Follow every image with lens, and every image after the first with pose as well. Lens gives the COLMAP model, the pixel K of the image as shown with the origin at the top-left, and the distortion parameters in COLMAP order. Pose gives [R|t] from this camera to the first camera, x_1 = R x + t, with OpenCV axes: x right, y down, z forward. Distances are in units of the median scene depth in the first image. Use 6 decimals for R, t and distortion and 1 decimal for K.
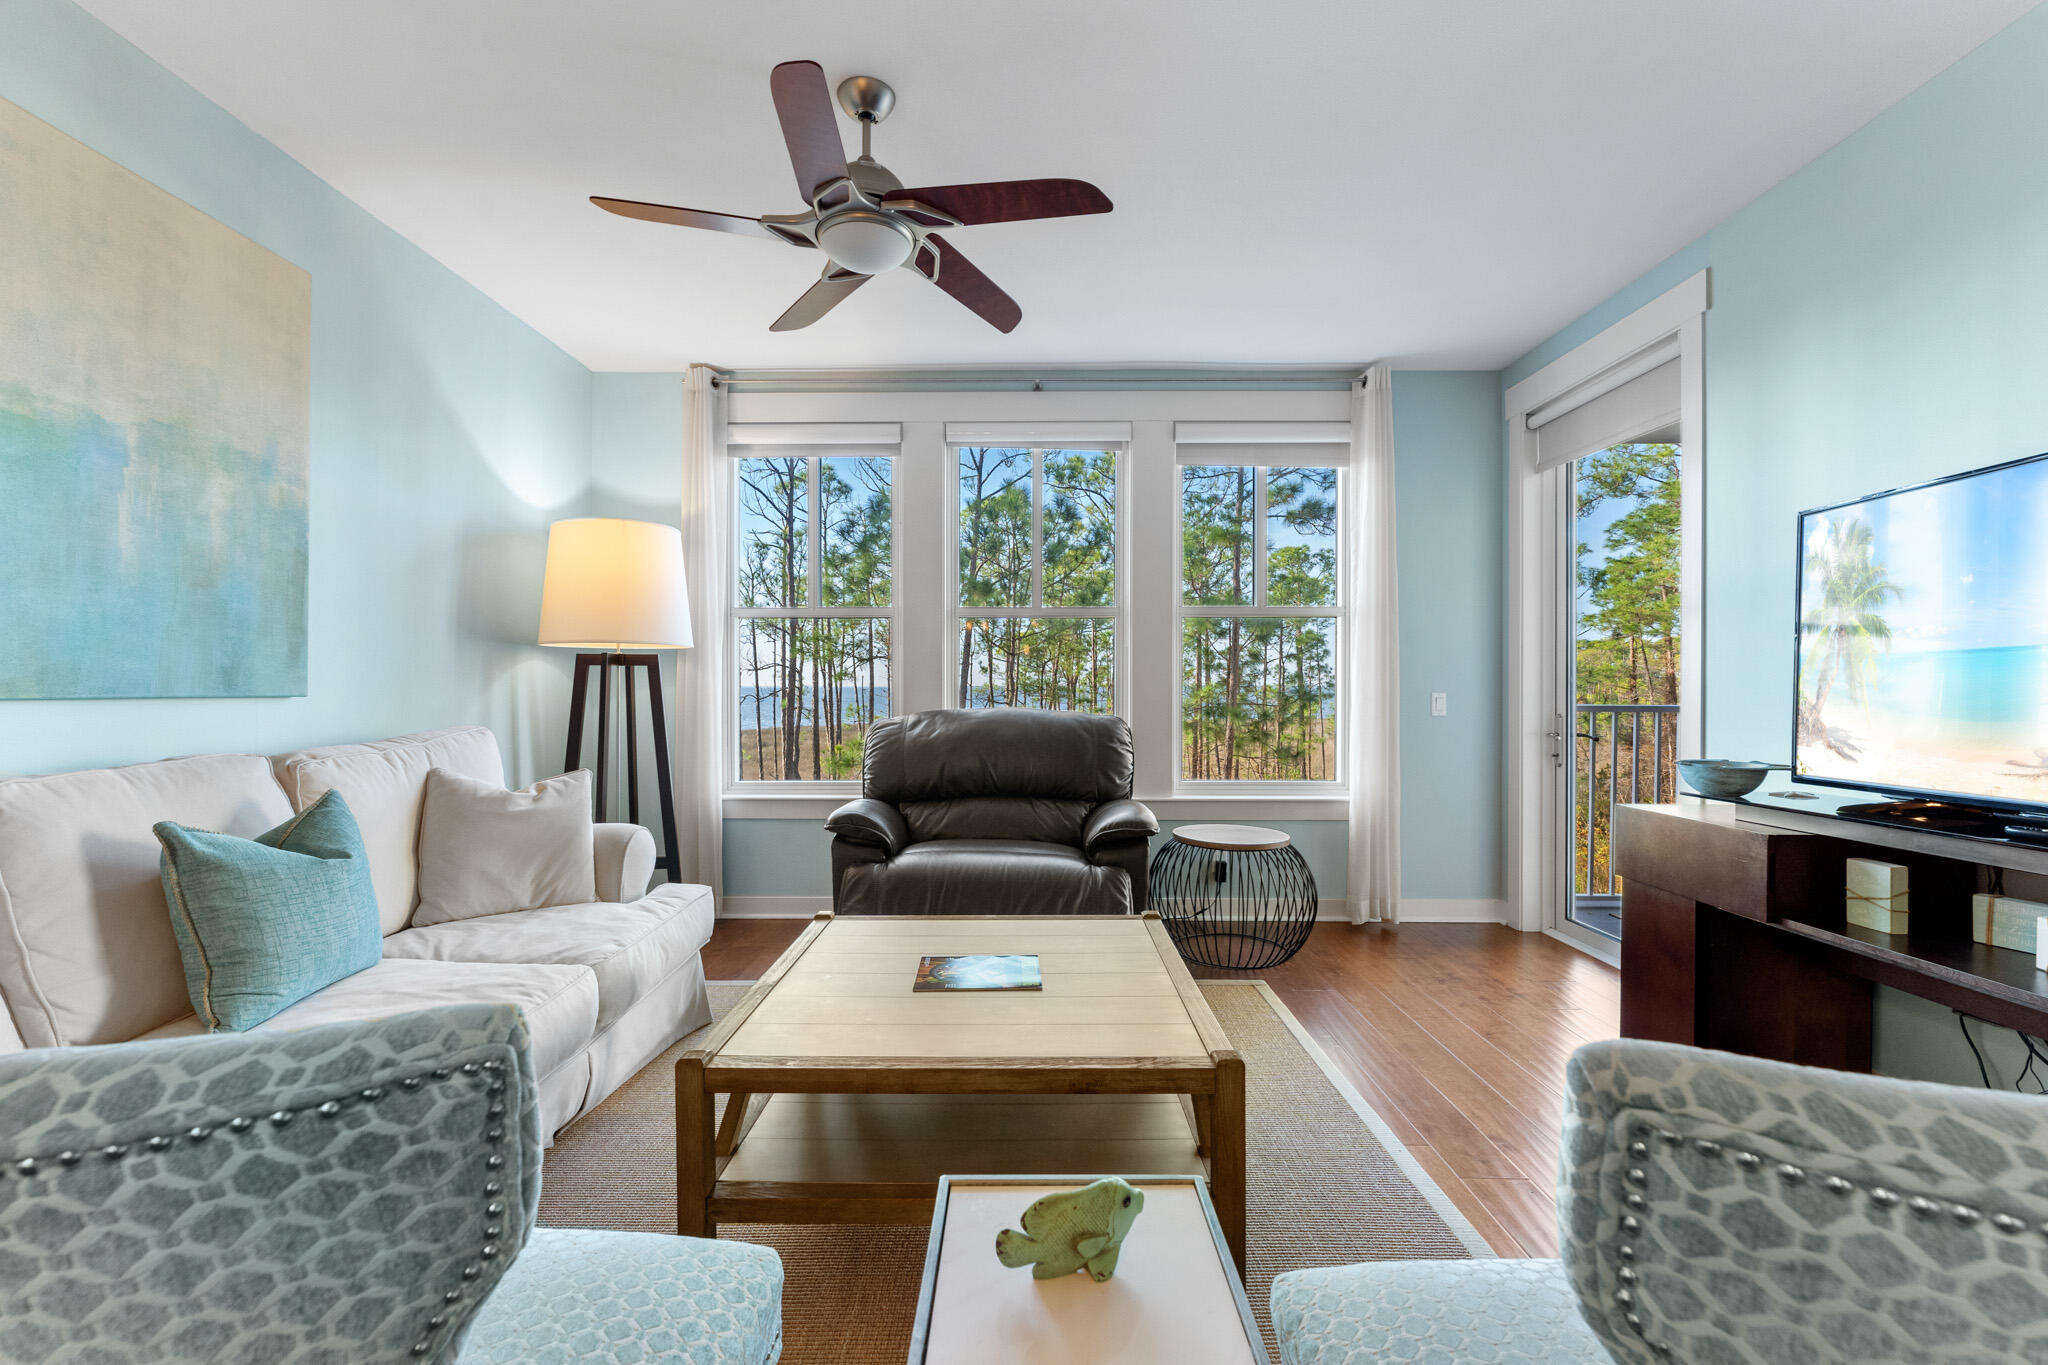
lens RADIAL K [[828.0, 0, 1008.8], [0, 828.0, 694.2], [0, 0, 1]] dist [-0.002652, -0.000676]
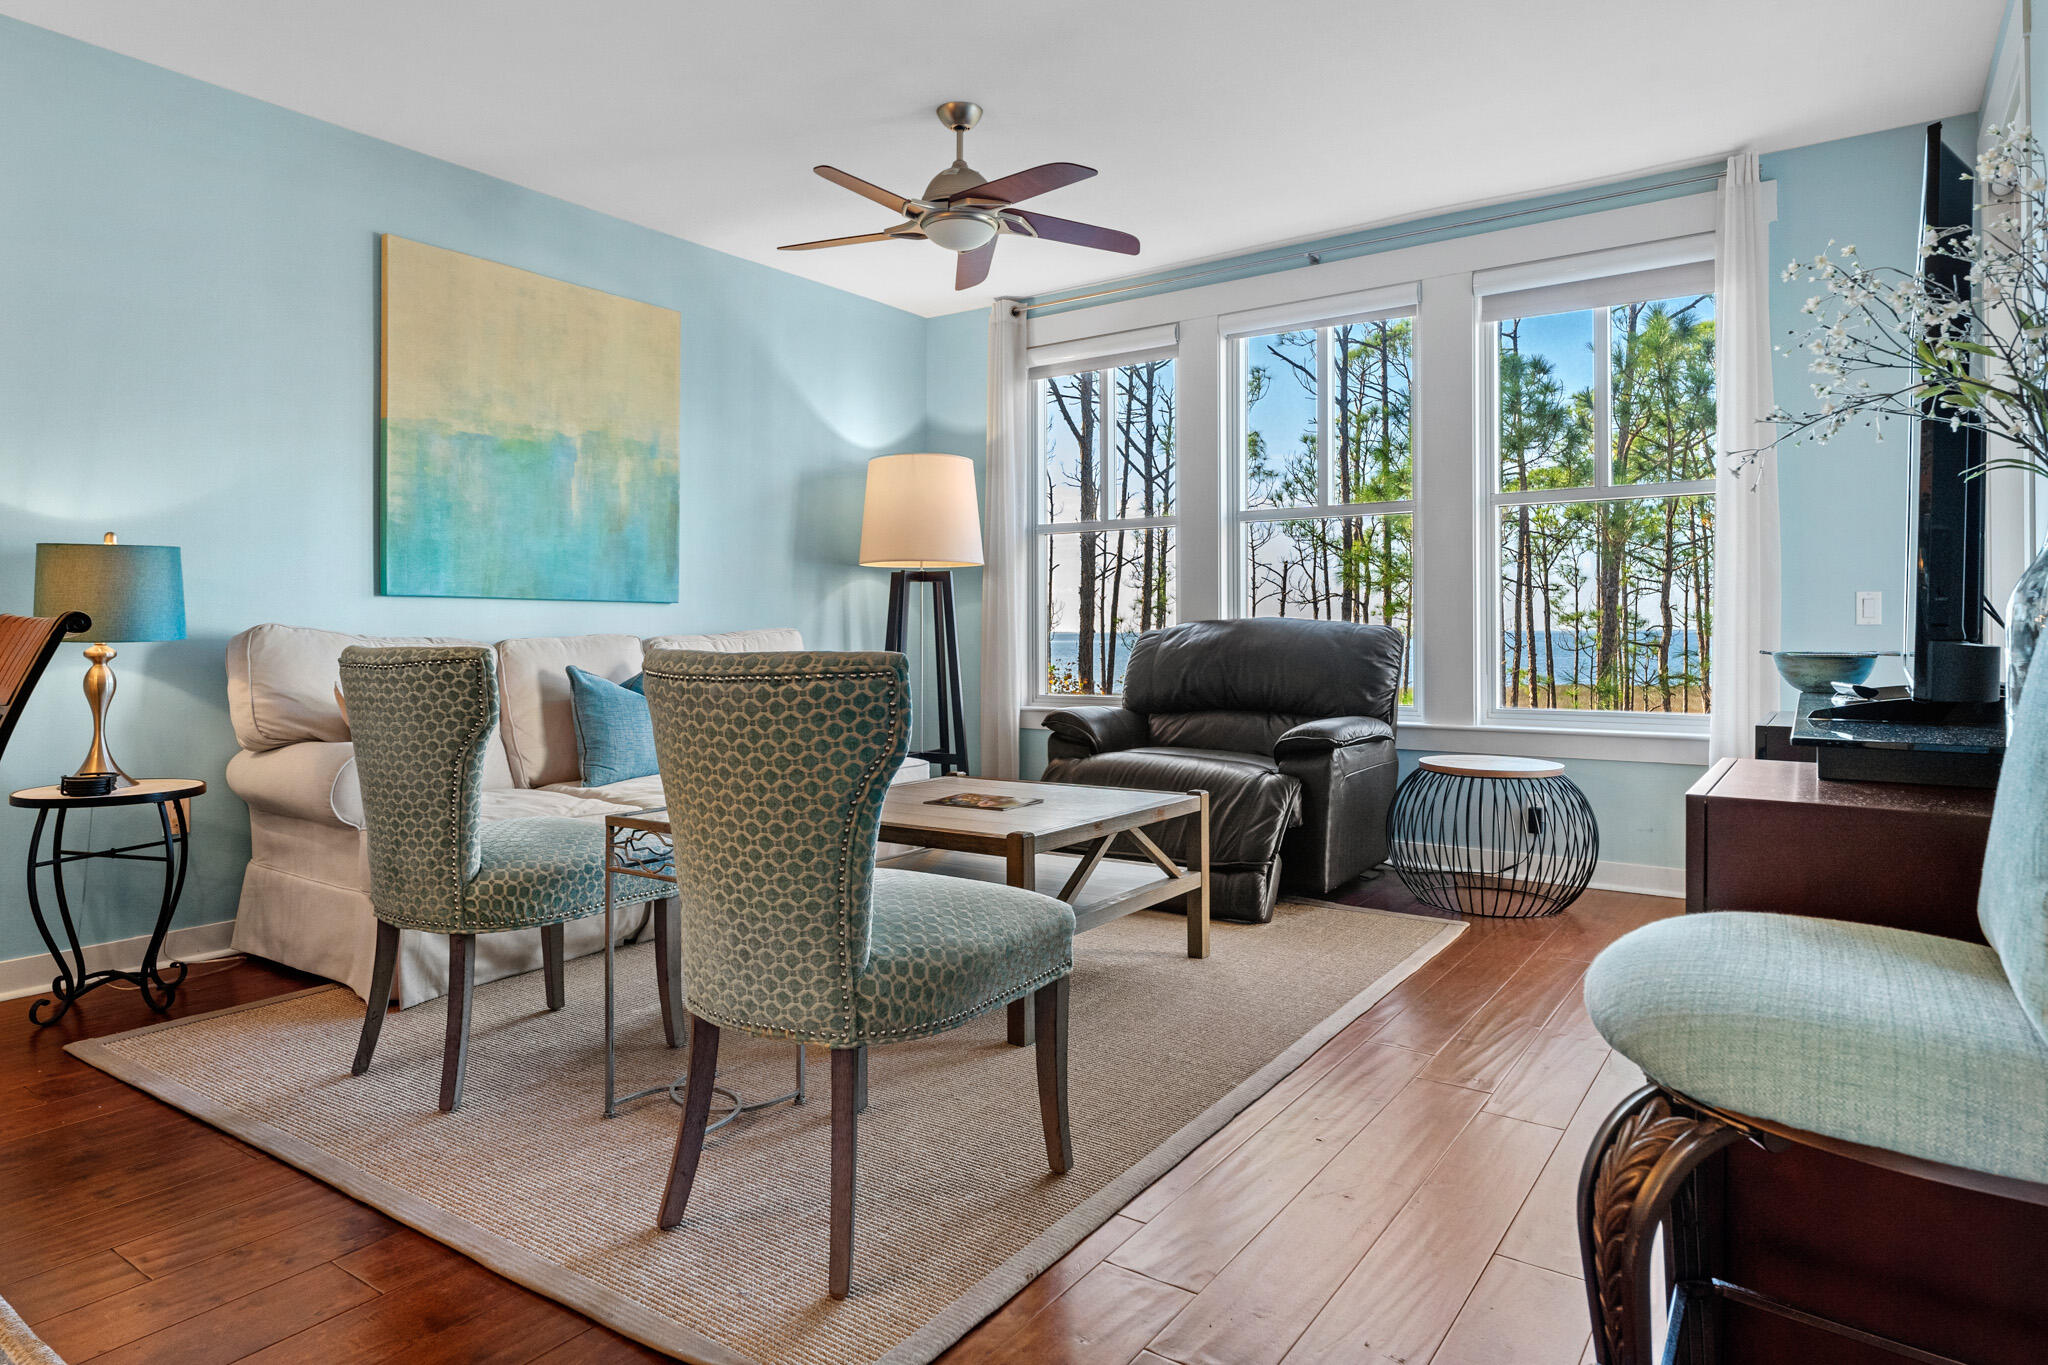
lens RADIAL K [[1179.6, 0, 1043.1], [0, 1179.6, 631.7], [0, 0, 1]] dist [0.000082, -0.000039]
pose [[0.832426, -0.004415, -0.554118, 0.581776], [-0.001327, 0.999950, -0.009960, 0.051094], [0.554134, 0.009026, 0.832378, -0.258153]]
